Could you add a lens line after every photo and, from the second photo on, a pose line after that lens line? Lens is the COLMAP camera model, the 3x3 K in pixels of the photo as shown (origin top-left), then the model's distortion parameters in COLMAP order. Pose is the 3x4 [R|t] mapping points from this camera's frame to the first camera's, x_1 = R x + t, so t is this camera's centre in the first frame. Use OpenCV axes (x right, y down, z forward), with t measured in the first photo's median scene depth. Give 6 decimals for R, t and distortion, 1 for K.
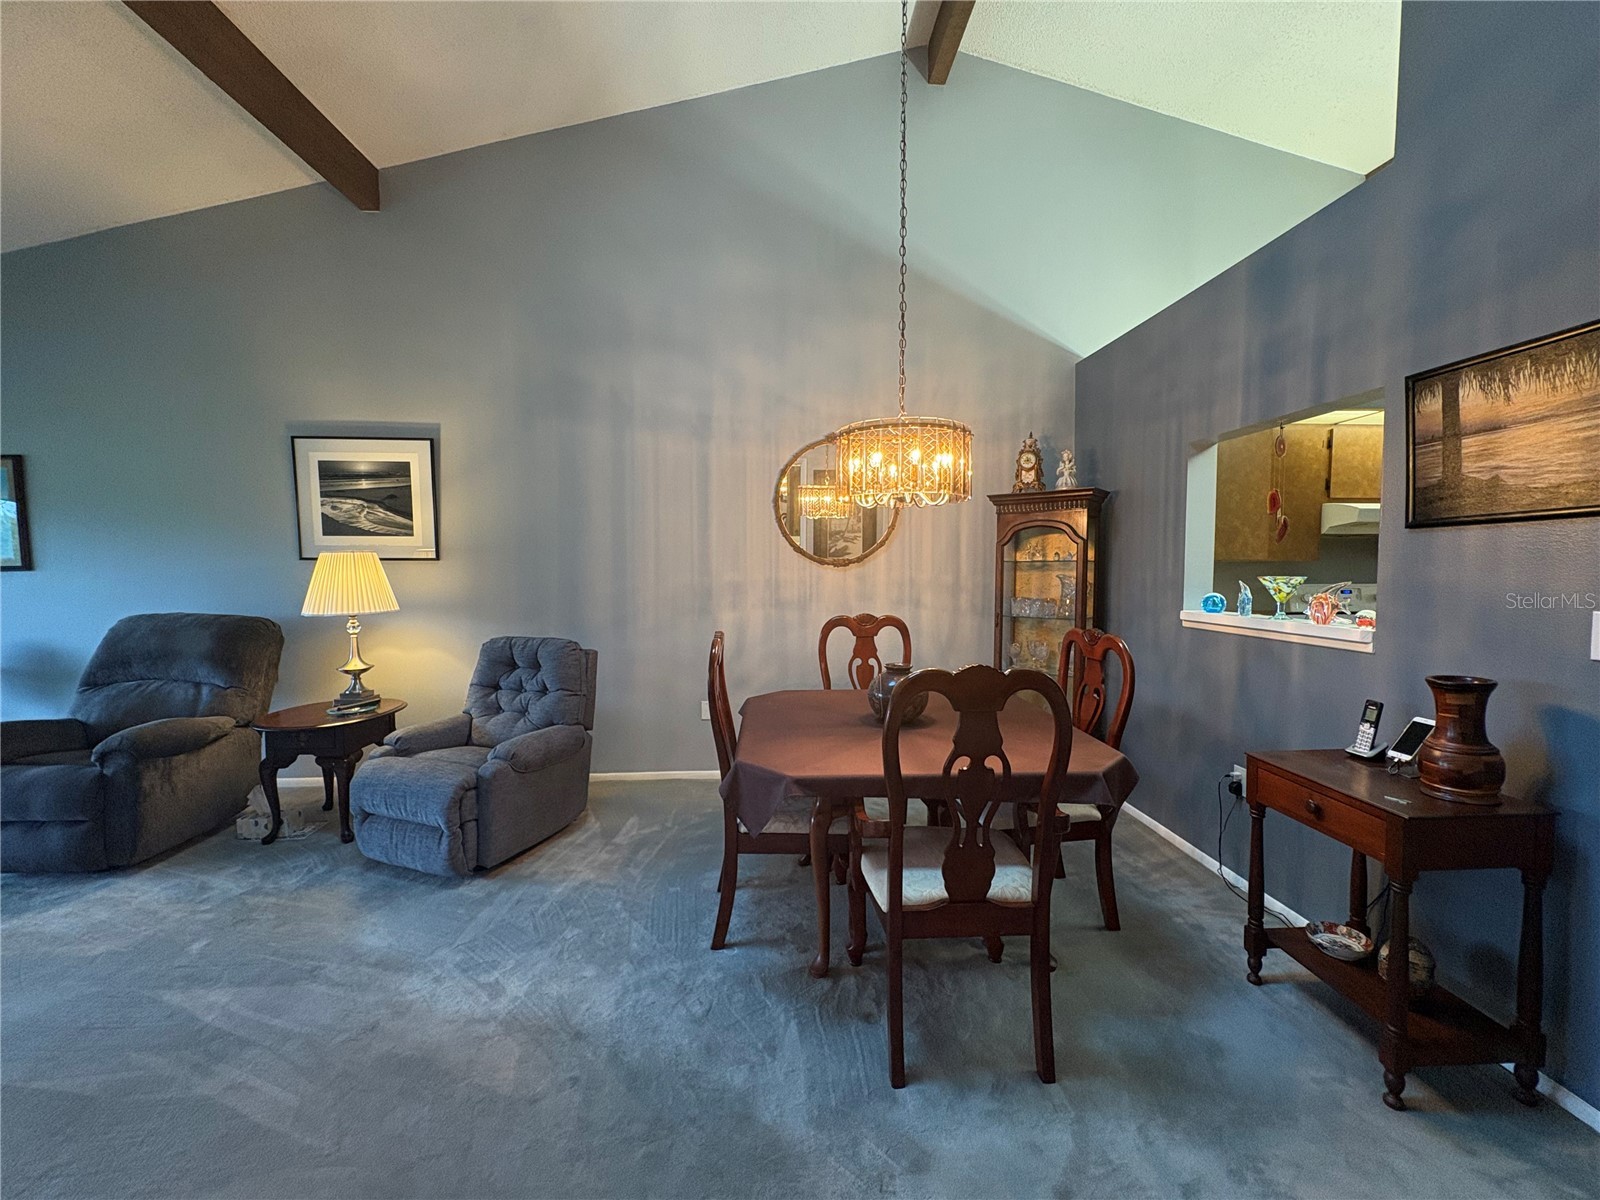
lens RADIAL K [[643.0, 0, 806.9], [0, 643.0, 603.7], [0, 0, 1]] dist [0.002391, -0.000624]
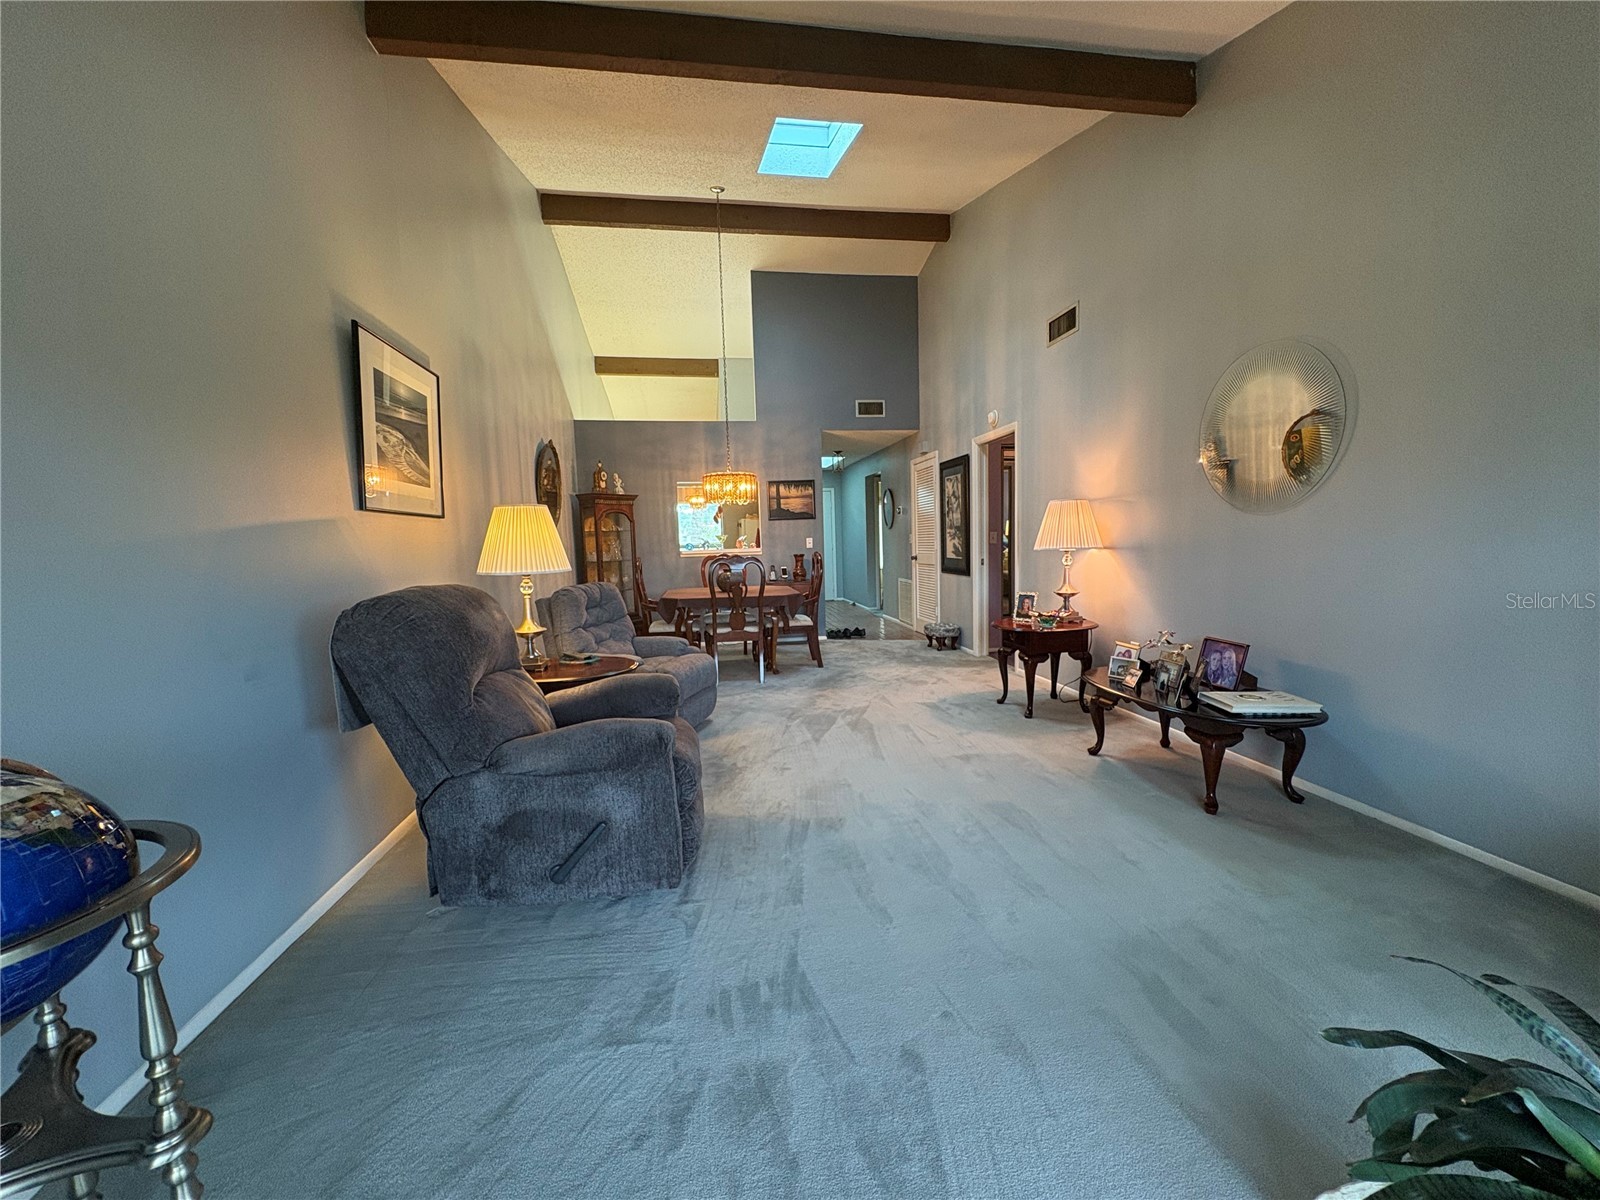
lens RADIAL K [[643.0, 0, 798.3], [0, 643.0, 595.2], [0, 0, 1]] dist [0.002391, -0.000624]
pose [[-0.099043, -0.080730, 0.991803, -1.662925], [0.087170, 0.992168, 0.089465, -0.000722], [-0.991258, 0.095317, -0.091230, 0.695181]]
